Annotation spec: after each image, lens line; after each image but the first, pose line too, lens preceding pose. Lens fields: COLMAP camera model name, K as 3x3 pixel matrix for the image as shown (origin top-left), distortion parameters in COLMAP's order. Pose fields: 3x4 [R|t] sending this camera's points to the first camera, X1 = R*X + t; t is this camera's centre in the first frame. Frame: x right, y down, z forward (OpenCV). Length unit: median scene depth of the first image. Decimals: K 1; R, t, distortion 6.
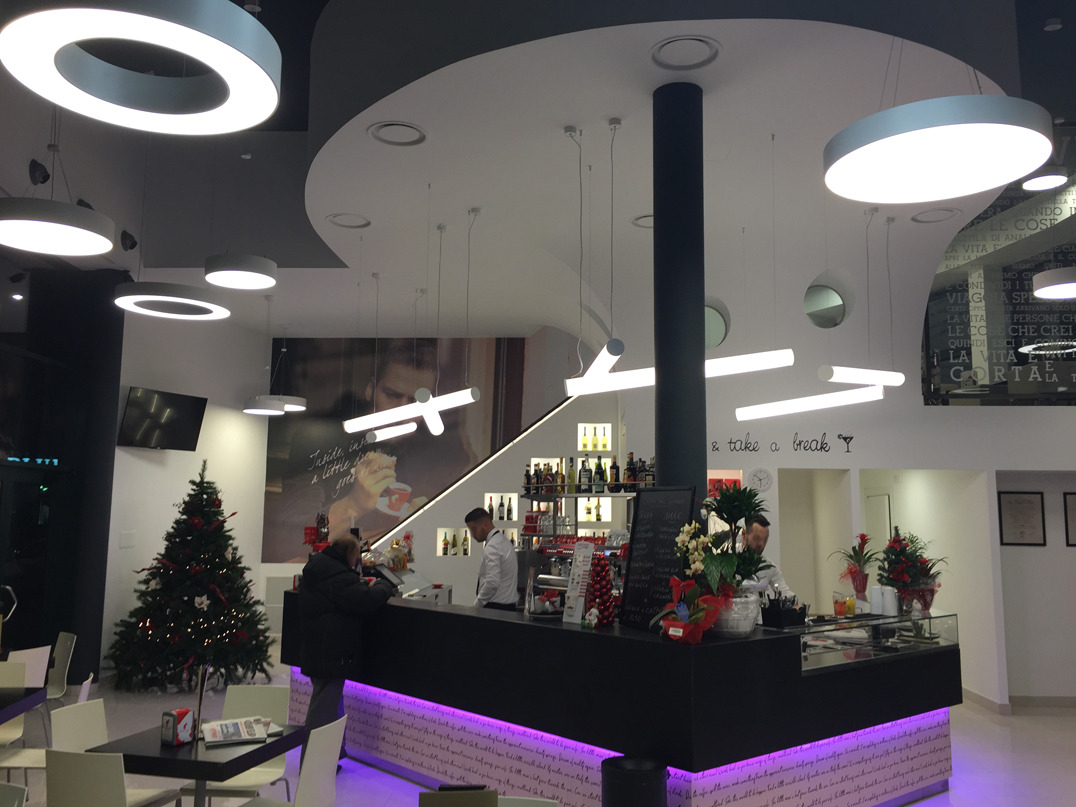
lens RADIAL K [[912.4, 0, 533.7], [0, 912.4, 396.1], [0, 0, 1]] dist [0.074244, -0.087653]
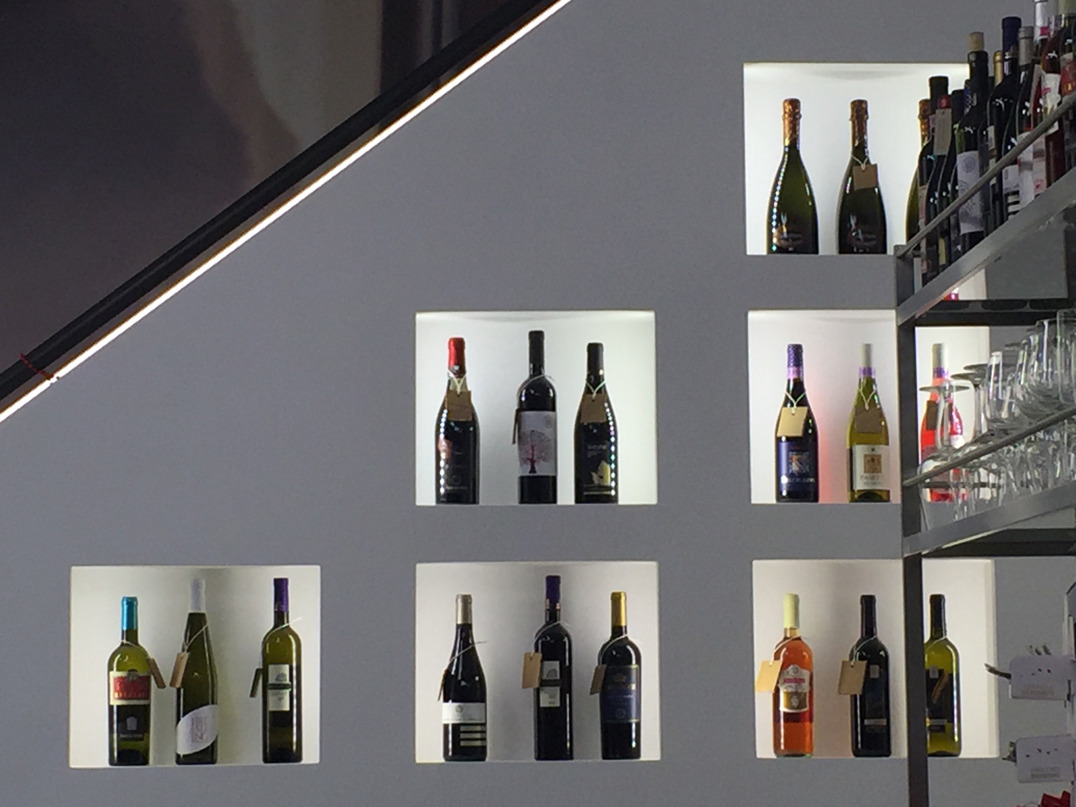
lens RADIAL K [[2881.4, 0, 537.8], [0, 2881.4, 403.0], [0, 0, 1]] dist [-0.079814, 0.000000]
pose [[0.993445, -0.007789, 0.114049, -0.103253], [0.004591, 0.999589, 0.028281, 0.131249], [-0.114223, -0.027572, 0.993073, 0.688888]]
